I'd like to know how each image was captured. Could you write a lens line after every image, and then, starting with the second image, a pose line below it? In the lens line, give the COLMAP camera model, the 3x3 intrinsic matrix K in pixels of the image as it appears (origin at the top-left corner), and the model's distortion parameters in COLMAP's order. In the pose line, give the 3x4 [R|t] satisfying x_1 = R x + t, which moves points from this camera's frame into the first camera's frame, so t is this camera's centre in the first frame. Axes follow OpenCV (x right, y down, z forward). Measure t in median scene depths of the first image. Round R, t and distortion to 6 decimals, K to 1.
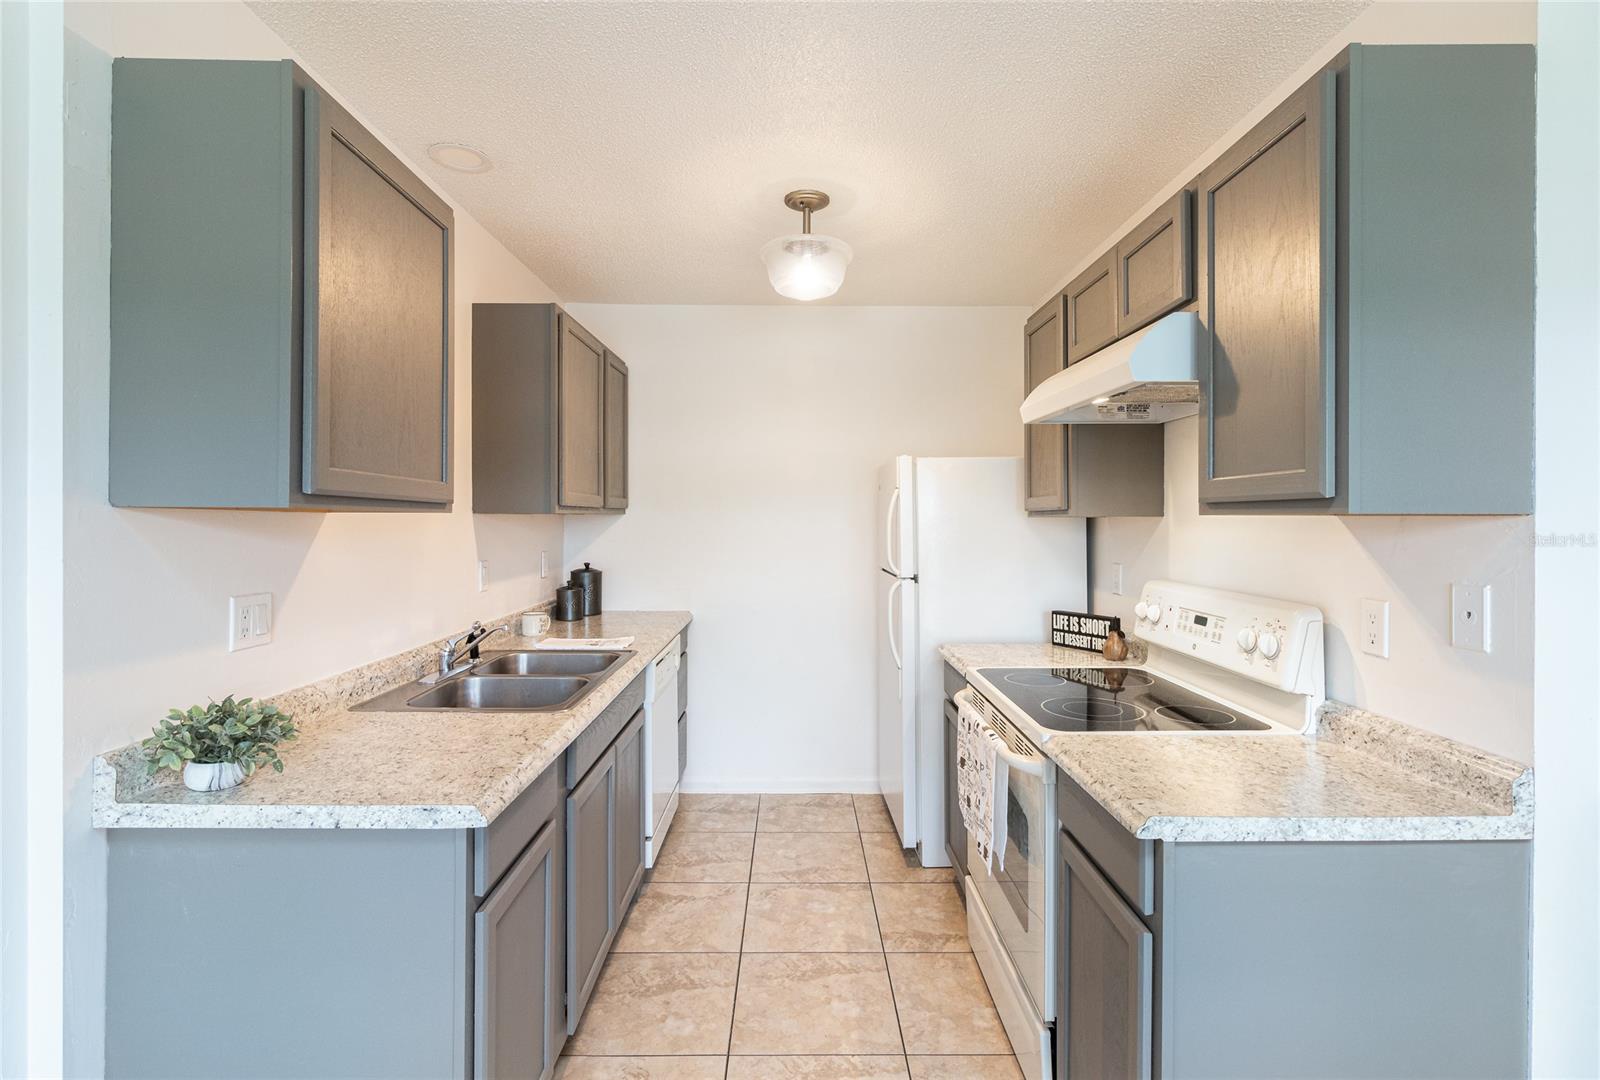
lens RADIAL K [[757.8, 0, 803.9], [0, 757.8, 519.4], [0, 0, 1]] dist [-0.000960, -0.000067]
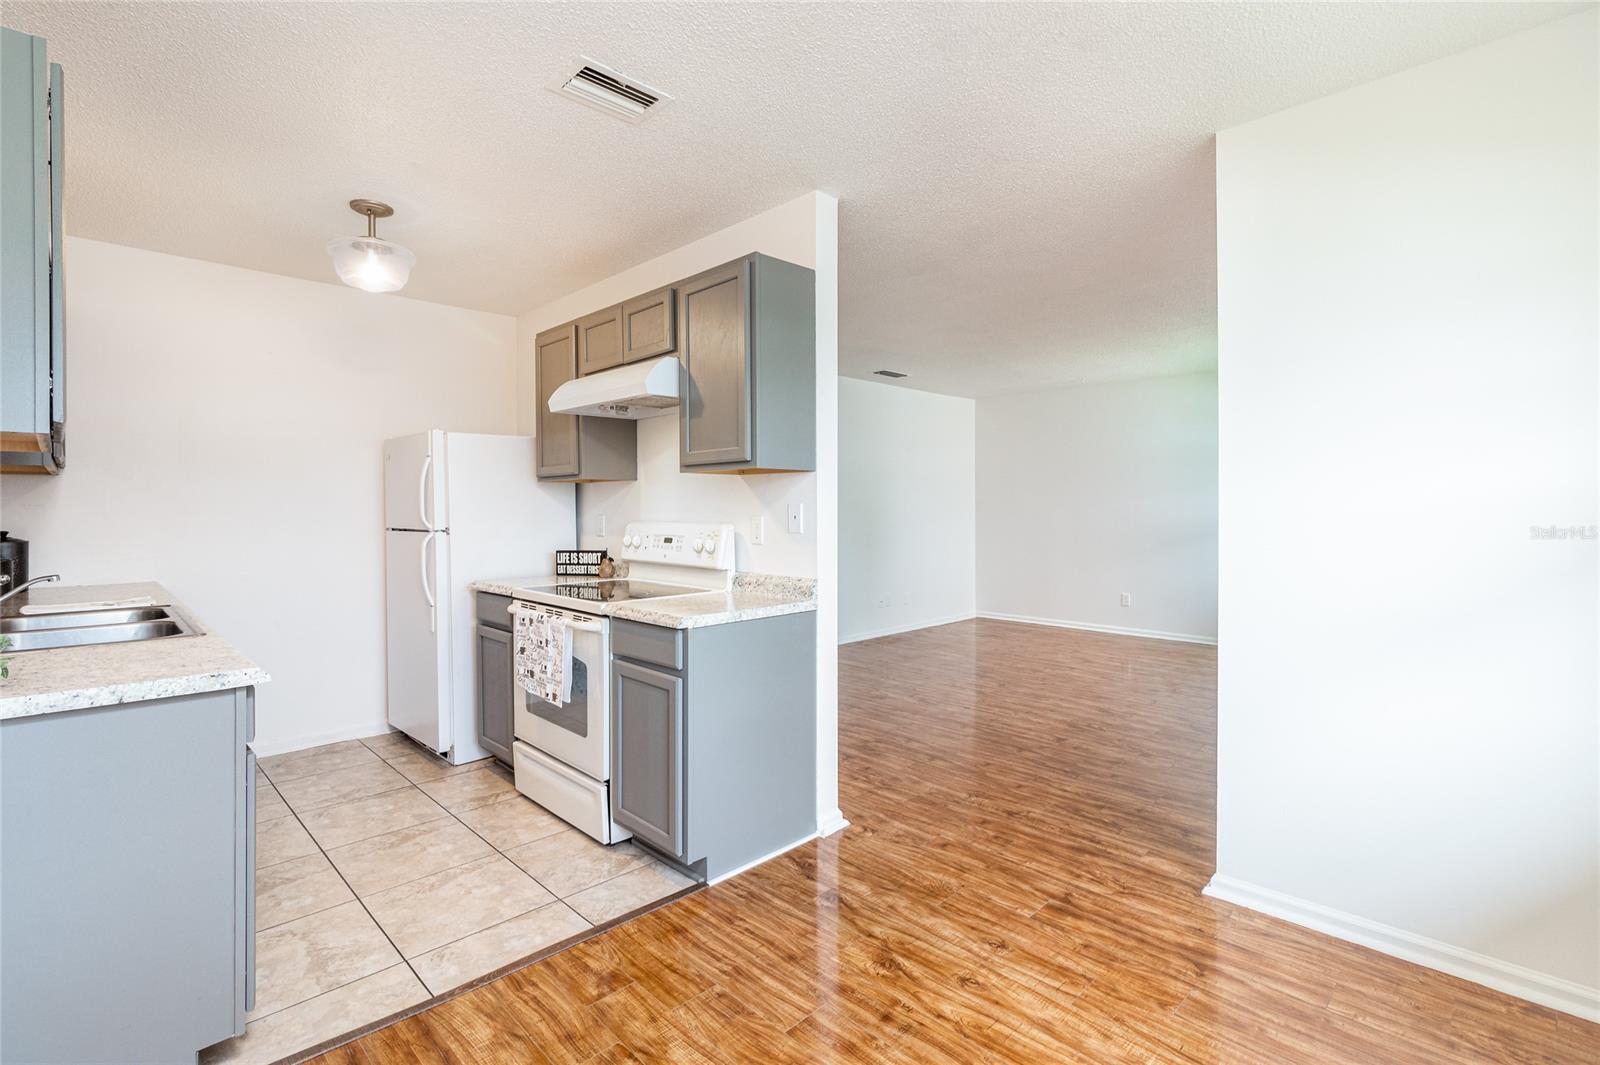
lens RADIAL K [[741.7, 0, 799.0], [0, 741.7, 510.9], [0, 0, 1]] dist [0.000269, -0.000116]
pose [[0.714846, -0.007095, 0.699246, -0.364020], [0.005829, 0.999974, 0.004188, 0.057078], [-0.699257, 0.001082, 0.714869, -0.322437]]
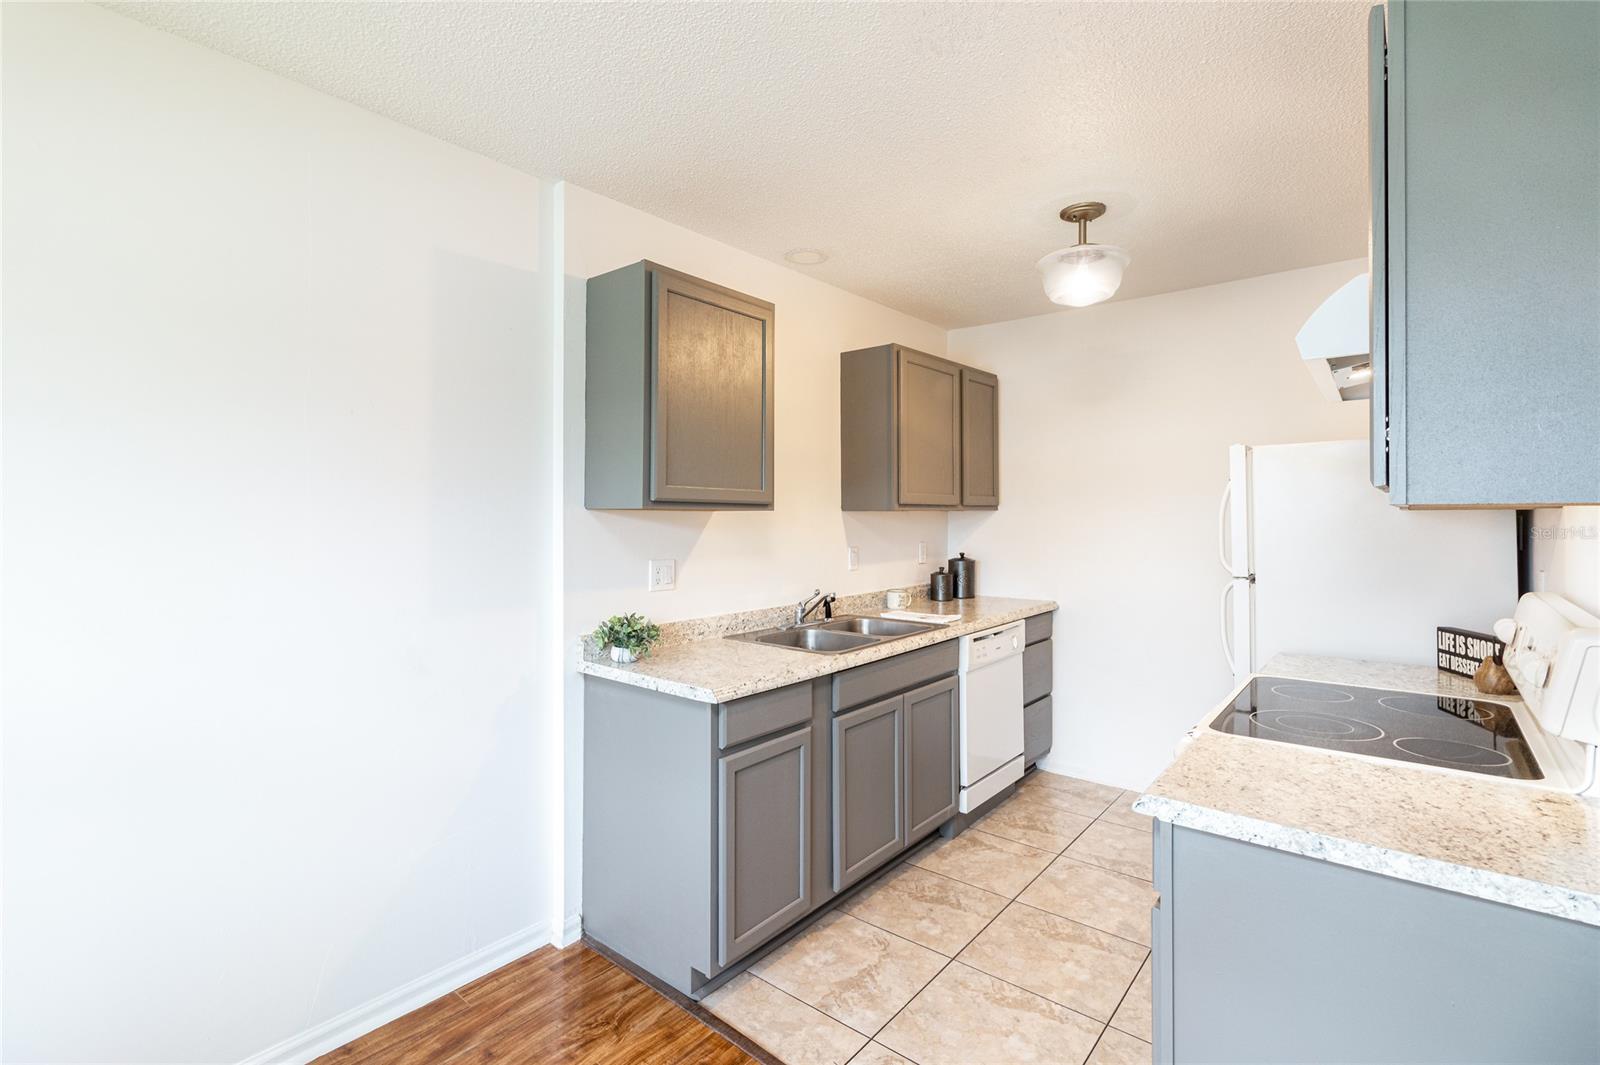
lens RADIAL K [[747.0, 0, 780.6], [0, 747.0, 514.3], [0, 0, 1]] dist [-0.000543, -0.000195]
pose [[0.751360, -0.005325, -0.659871, 0.406084], [0.003545, 0.999986, -0.004034, 0.003185], [0.659883, 0.000692, 0.751368, -0.062452]]
